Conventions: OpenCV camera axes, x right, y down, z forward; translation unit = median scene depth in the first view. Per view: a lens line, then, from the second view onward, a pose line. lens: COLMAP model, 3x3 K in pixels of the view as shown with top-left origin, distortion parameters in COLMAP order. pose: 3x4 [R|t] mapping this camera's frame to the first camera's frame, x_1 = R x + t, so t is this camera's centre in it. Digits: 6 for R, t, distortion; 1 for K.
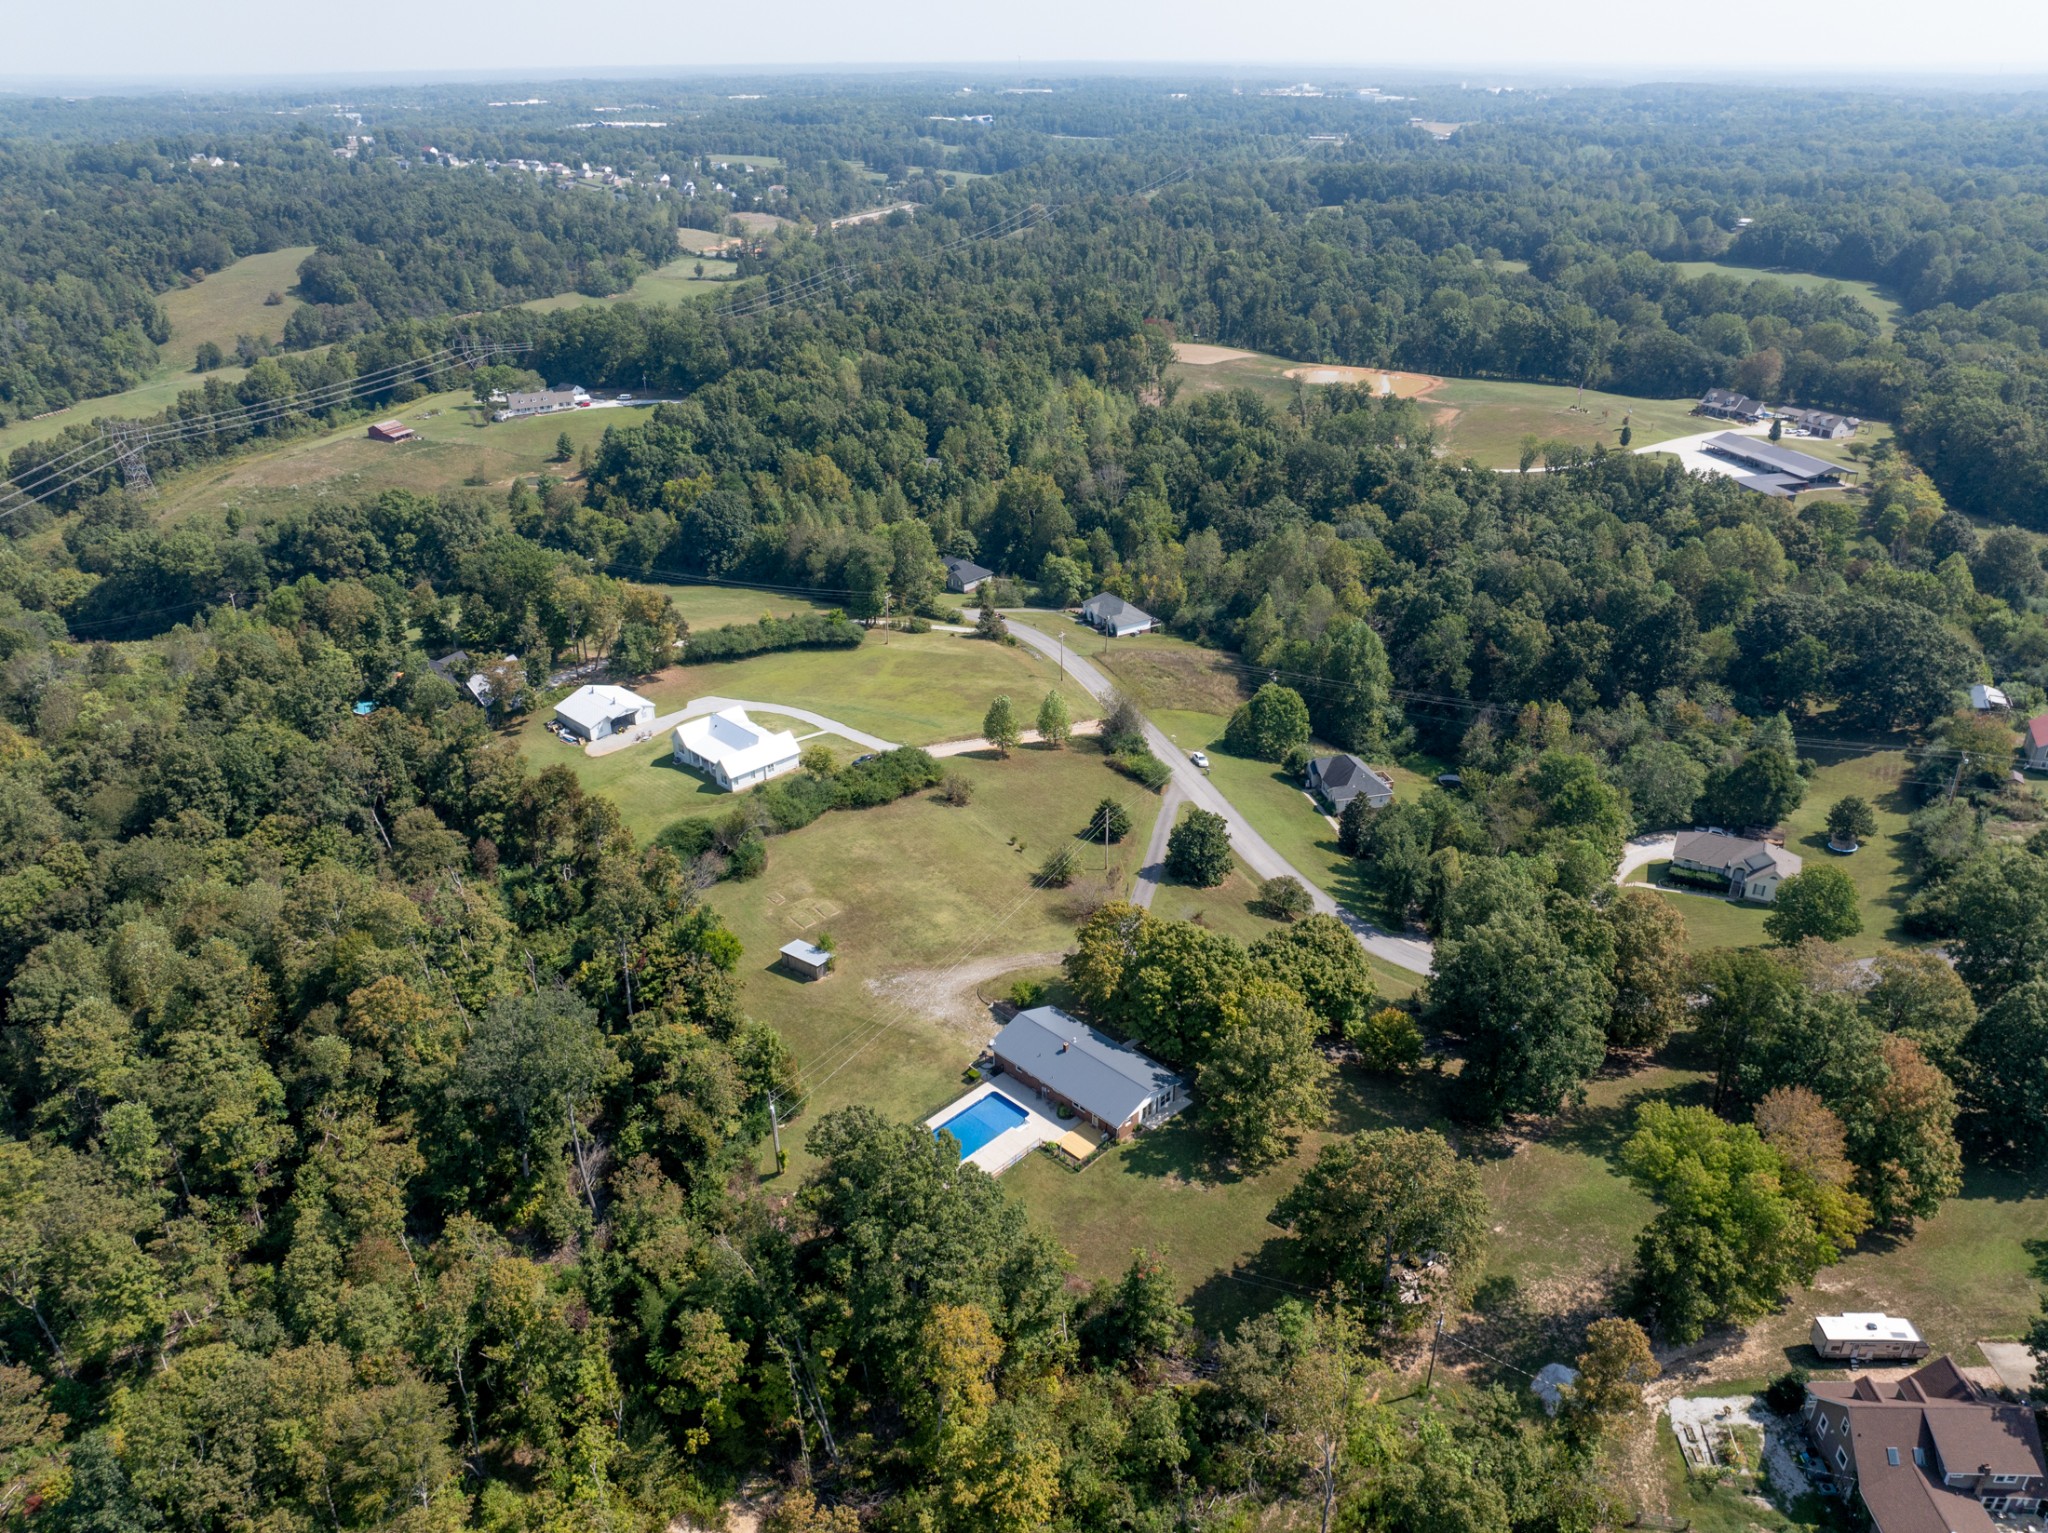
lens RADIAL K [[1449.1, 0, 1030.4], [0, 1449.1, 763.0], [0, 0, 1]] dist [-0.049727, 0.016869]
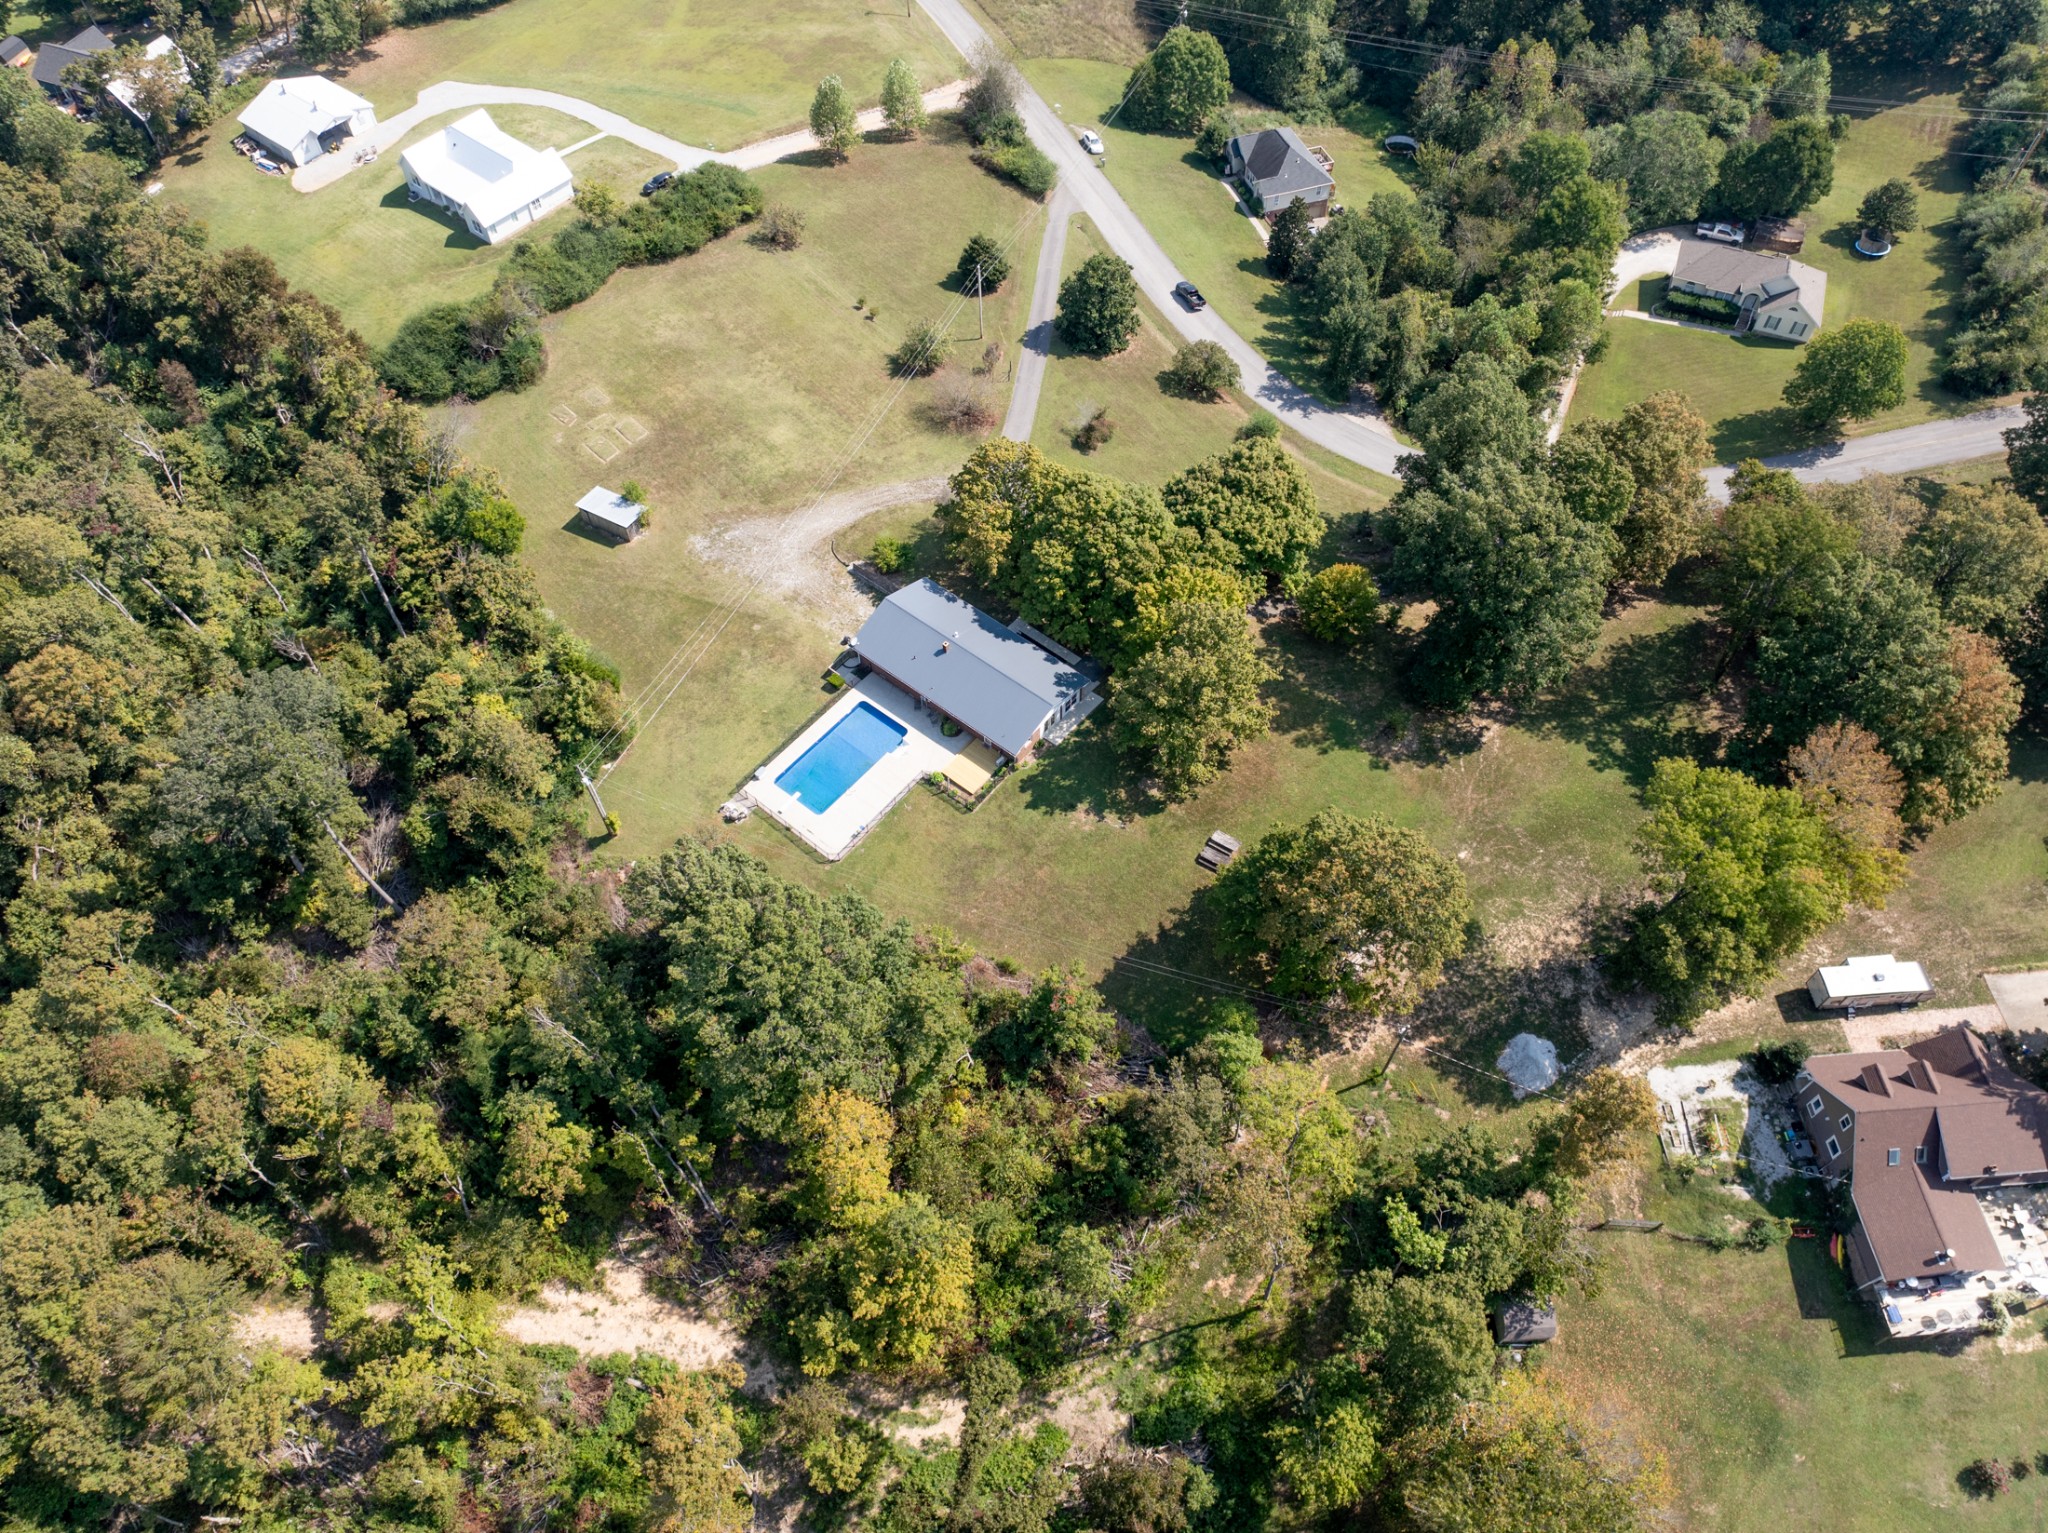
lens RADIAL K [[1449.1, 0, 1030.5], [0, 1449.1, 753.7], [0, 0, 1]] dist [-0.049727, 0.016869]
pose [[0.995190, -0.079987, 0.056557, 0.015104], [0.043609, 0.878701, 0.475377, -0.094699], [-0.087721, -0.470624, 0.877962, 0.184194]]
